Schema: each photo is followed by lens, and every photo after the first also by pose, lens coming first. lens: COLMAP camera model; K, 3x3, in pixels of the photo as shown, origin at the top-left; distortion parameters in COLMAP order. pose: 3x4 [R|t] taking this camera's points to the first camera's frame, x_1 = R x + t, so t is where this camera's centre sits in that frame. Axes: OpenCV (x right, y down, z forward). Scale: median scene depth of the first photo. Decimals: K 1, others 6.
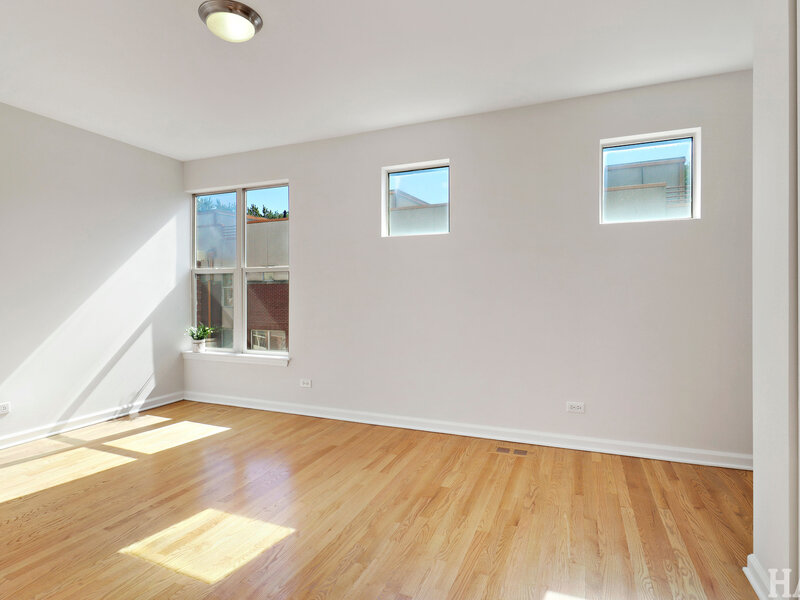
lens RADIAL K [[424.8, 0, 400.4], [0, 424.8, 296.5], [0, 0, 1]] dist [-0.006871, -0.003902]
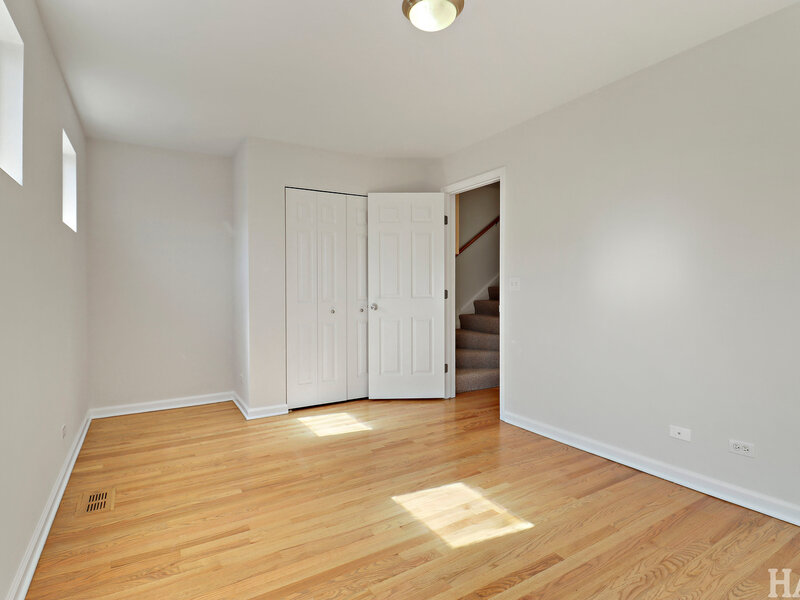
lens RADIAL K [[424.8, 0, 401.0], [0, 424.8, 296.7], [0, 0, 1]] dist [-0.006871, -0.003902]
pose [[-0.808009, 0.001132, 0.589168, -0.864730], [0.017166, 0.999619, 0.021622, -0.024090], [-0.588919, 0.027584, -0.807721, 1.728427]]
